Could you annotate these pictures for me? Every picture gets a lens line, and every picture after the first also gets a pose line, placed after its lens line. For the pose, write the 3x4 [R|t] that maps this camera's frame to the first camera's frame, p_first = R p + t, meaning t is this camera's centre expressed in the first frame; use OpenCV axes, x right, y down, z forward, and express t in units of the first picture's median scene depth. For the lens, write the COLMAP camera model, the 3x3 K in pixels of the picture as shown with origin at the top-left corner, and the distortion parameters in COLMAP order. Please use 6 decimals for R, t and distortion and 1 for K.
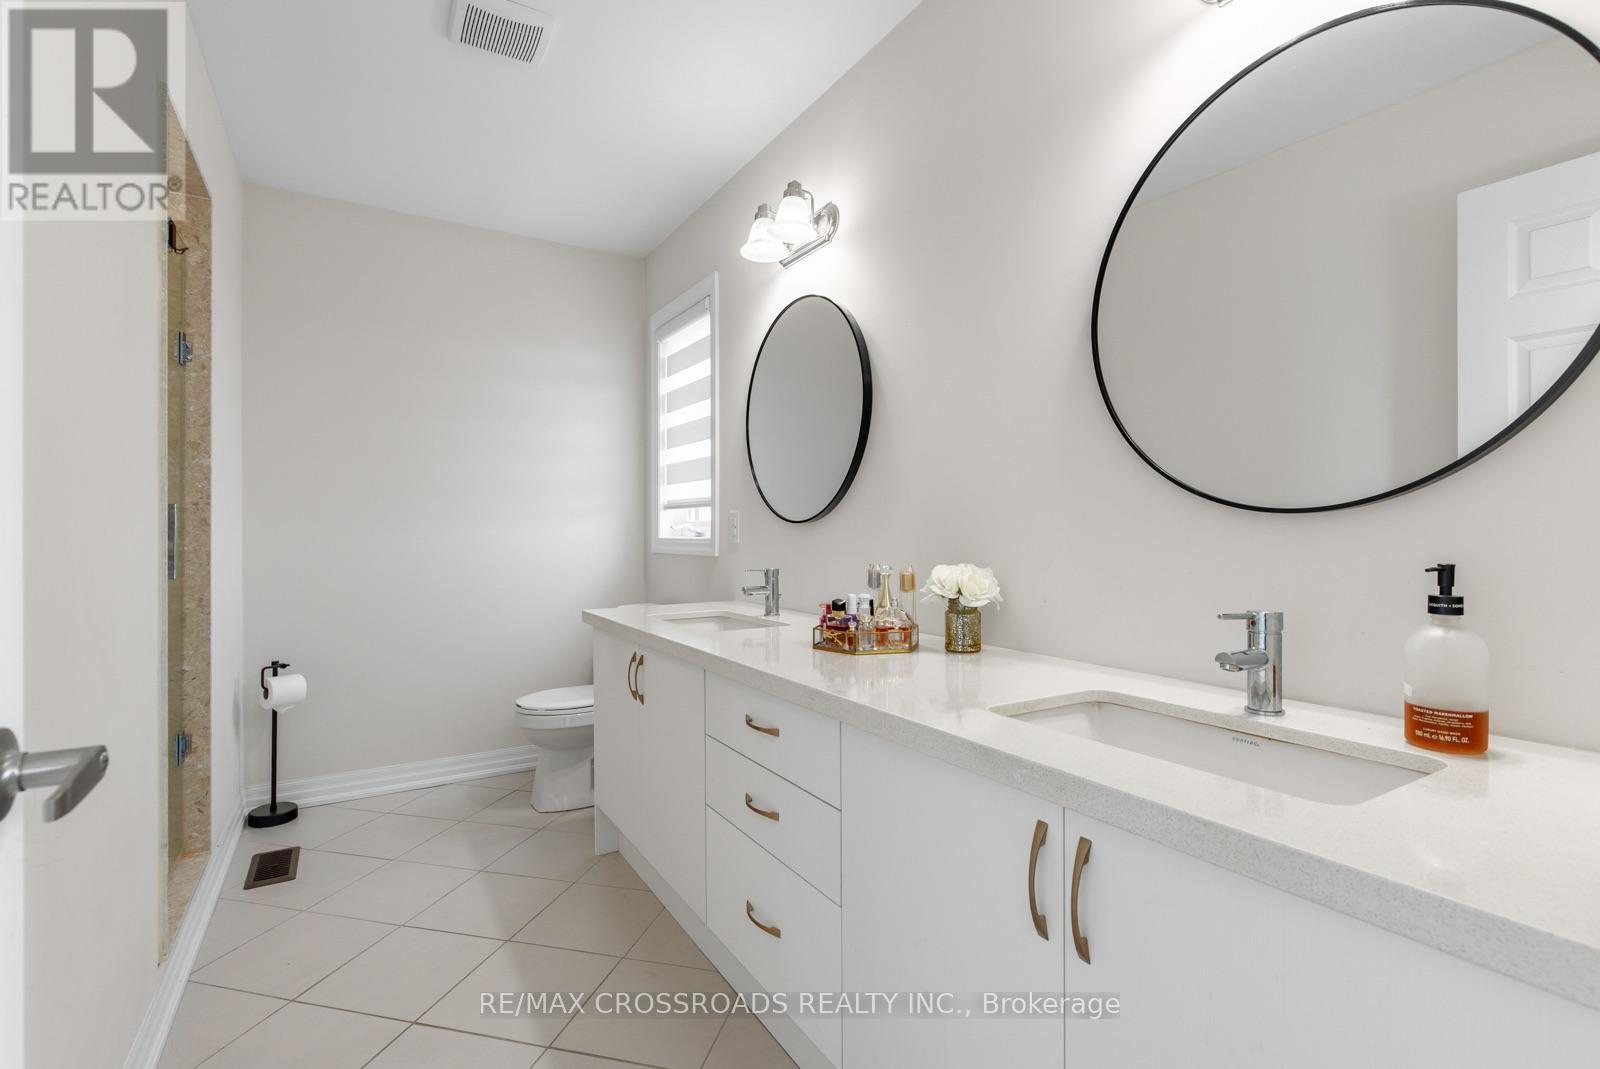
lens RADIAL K [[741.3, 0, 800.0], [0, 741.3, 534.5], [0, 0, 1]] dist [0.002073, -0.000056]
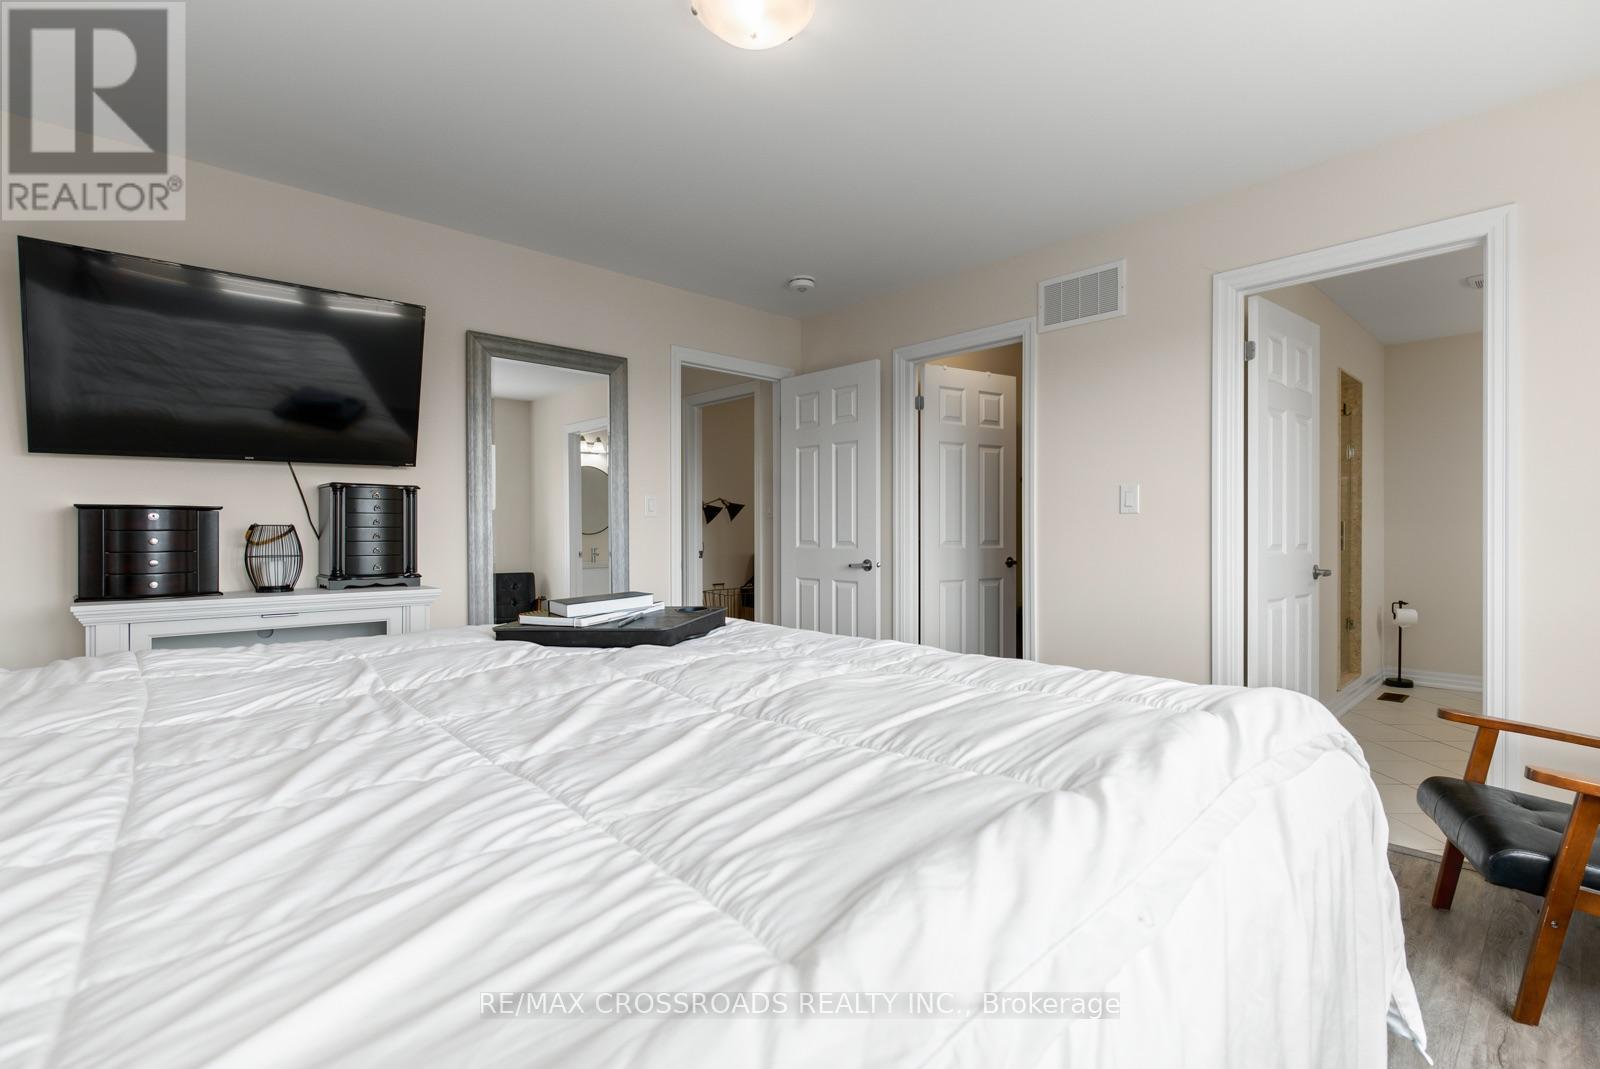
lens RADIAL K [[741.3, 0, 800.0], [0, 741.3, 534.5], [0, 0, 1]] dist [0.002073, -0.000056]
pose [[0.208777, 0.011843, -0.977892, 0.888629], [-0.000205, 0.999927, 0.012066, -0.018949], [0.977963, -0.002318, 0.208764, -0.961164]]
